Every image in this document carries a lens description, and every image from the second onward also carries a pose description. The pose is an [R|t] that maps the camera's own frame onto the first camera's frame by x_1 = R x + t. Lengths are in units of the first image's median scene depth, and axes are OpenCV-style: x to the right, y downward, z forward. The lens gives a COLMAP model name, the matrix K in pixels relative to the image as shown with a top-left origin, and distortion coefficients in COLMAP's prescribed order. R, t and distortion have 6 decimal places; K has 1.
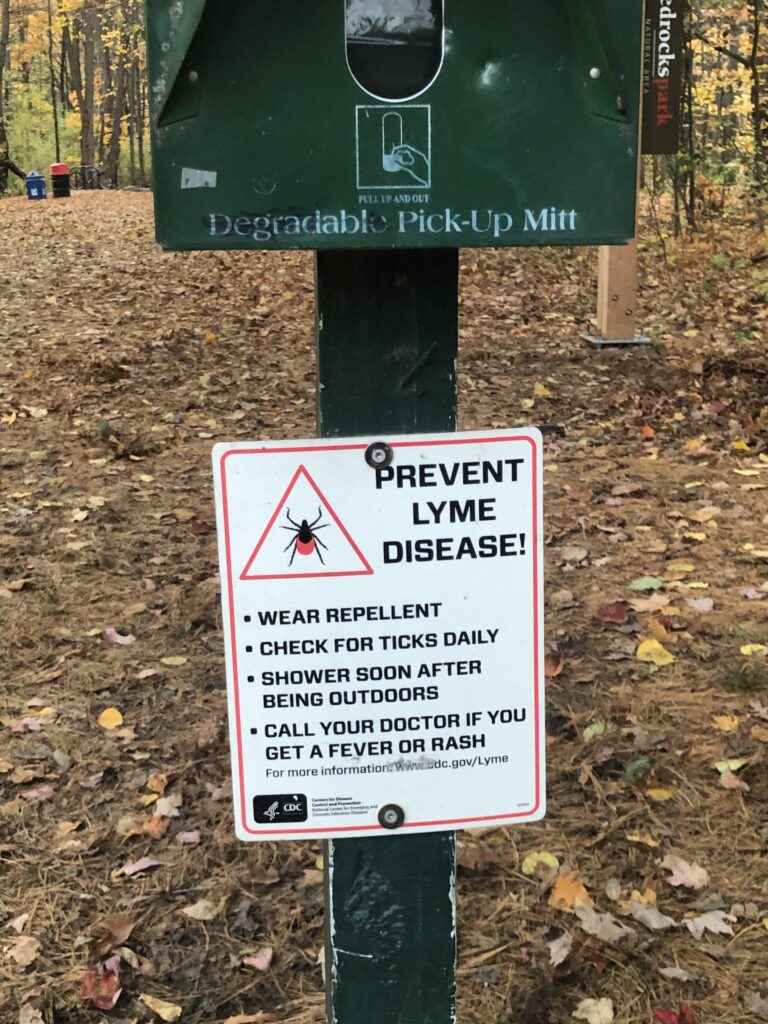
lens RADIAL K [[1489.8, 0, 384.0], [0, 1489.8, 512.0], [0, 0, 1]] dist [0.010836, 0.011199]
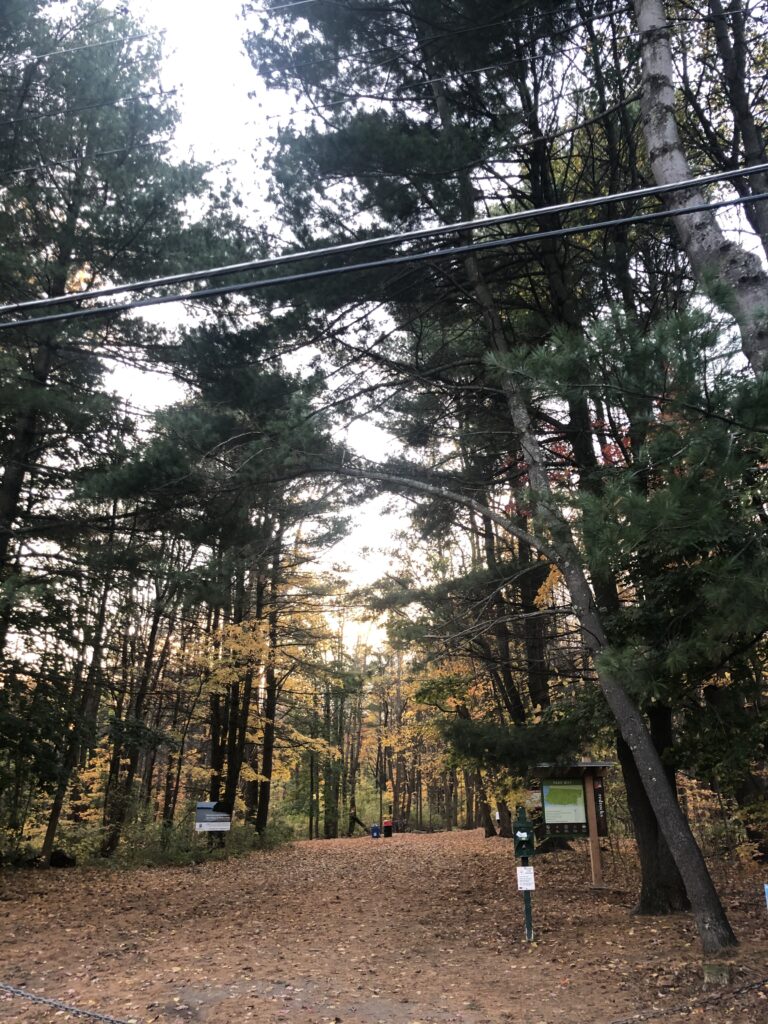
lens RADIAL K [[839.7, 0, 384.0], [0, 839.7, 512.0], [0, 0, 1]] dist [-0.000071, -0.000522]
pose [[0.983539, -0.062438, -0.169564, 0.006730], [-0.039537, 0.841301, -0.539120, 0.040542], [0.176316, 0.536950, 0.824983, -0.217438]]
